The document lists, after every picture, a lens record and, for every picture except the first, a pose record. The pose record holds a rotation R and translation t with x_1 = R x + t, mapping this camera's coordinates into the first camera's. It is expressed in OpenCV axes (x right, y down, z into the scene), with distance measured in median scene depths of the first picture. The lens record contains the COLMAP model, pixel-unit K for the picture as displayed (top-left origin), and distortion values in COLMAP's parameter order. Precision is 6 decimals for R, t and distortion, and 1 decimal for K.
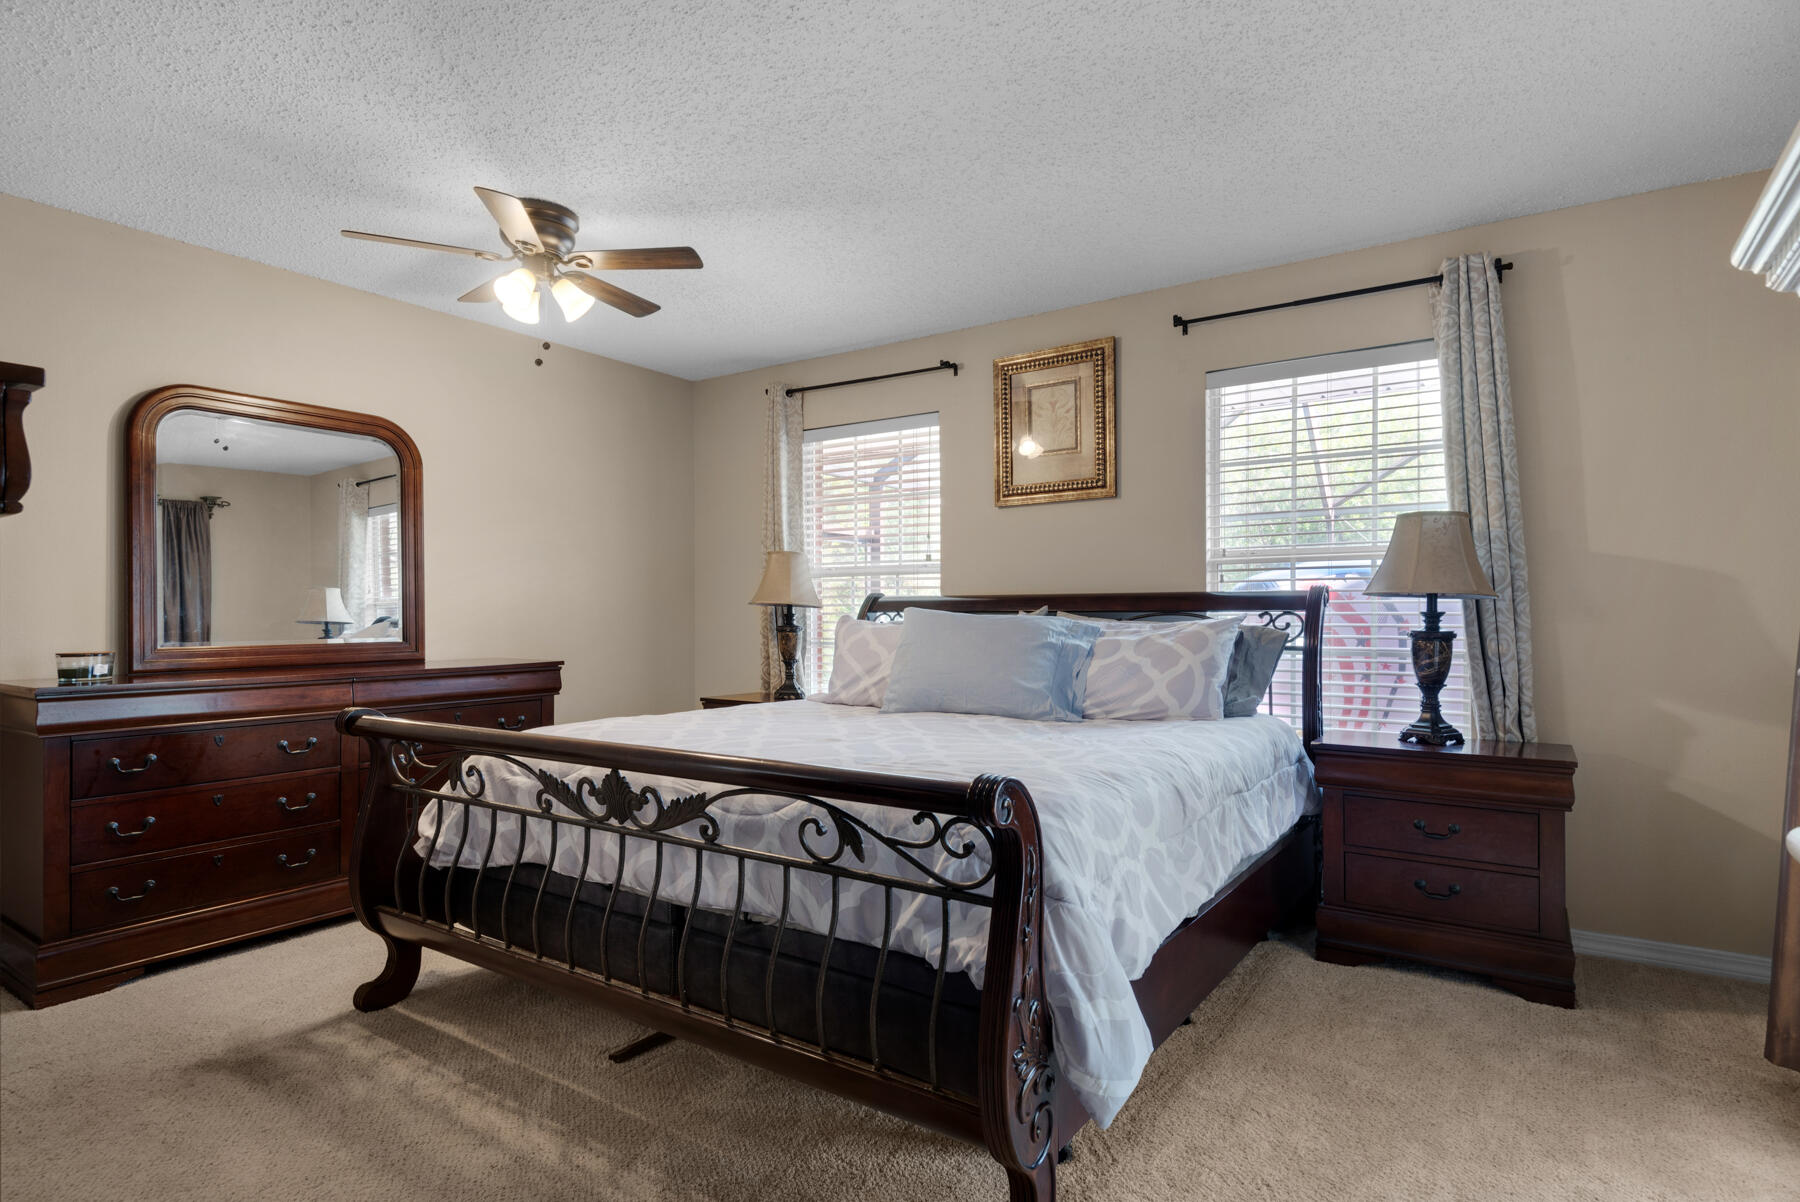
lens RADIAL K [[927.7, 0, 900.0], [0, 927.7, 601.0], [0, 0, 1]] dist [0.033476, -0.000040]
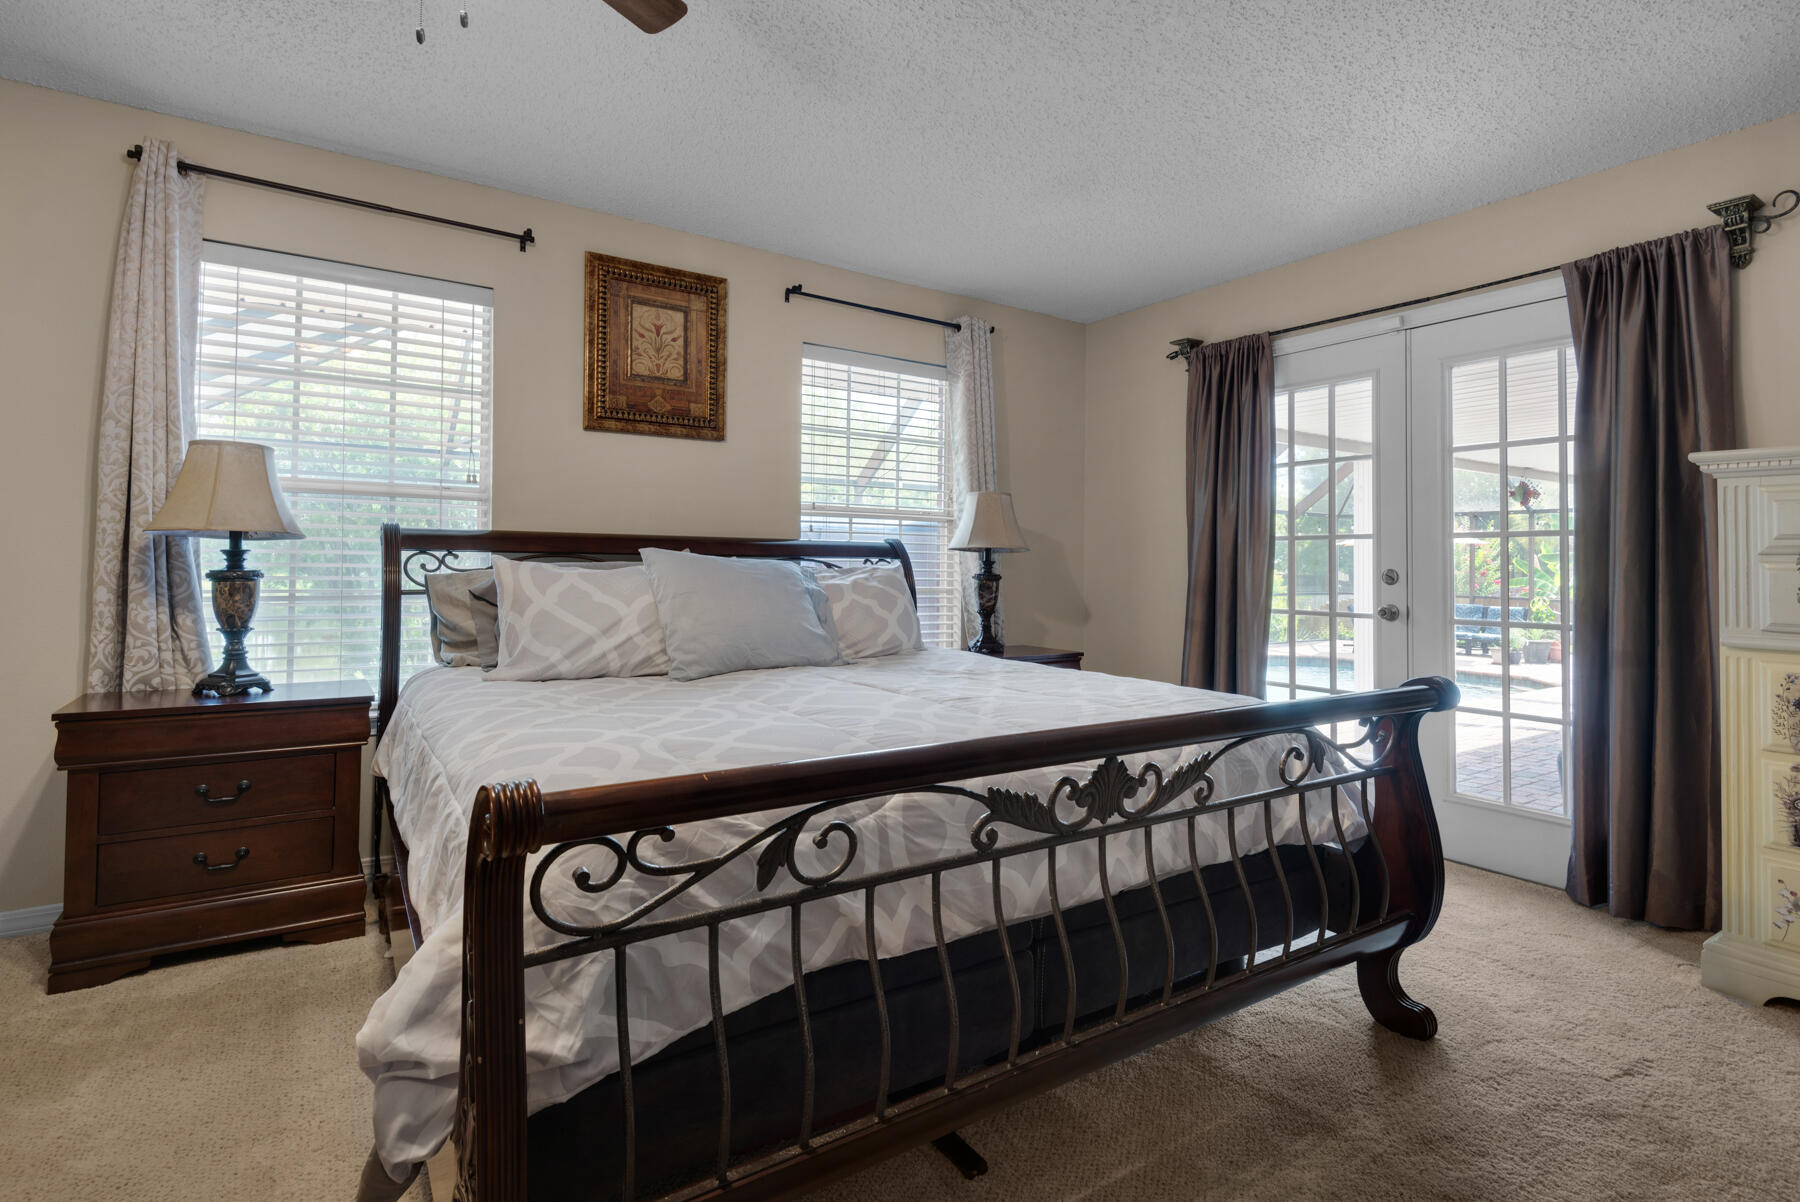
lens RADIAL K [[896.7, 0, 900.9], [0, 896.7, 520.9], [0, 0, 1]] dist [0.017074, -0.000278]
pose [[0.380016, 0.048701, 0.923697, -0.673061], [-0.028595, 0.998754, -0.040894, 0.009751], [-0.924538, -0.010873, 0.380935, 0.534830]]
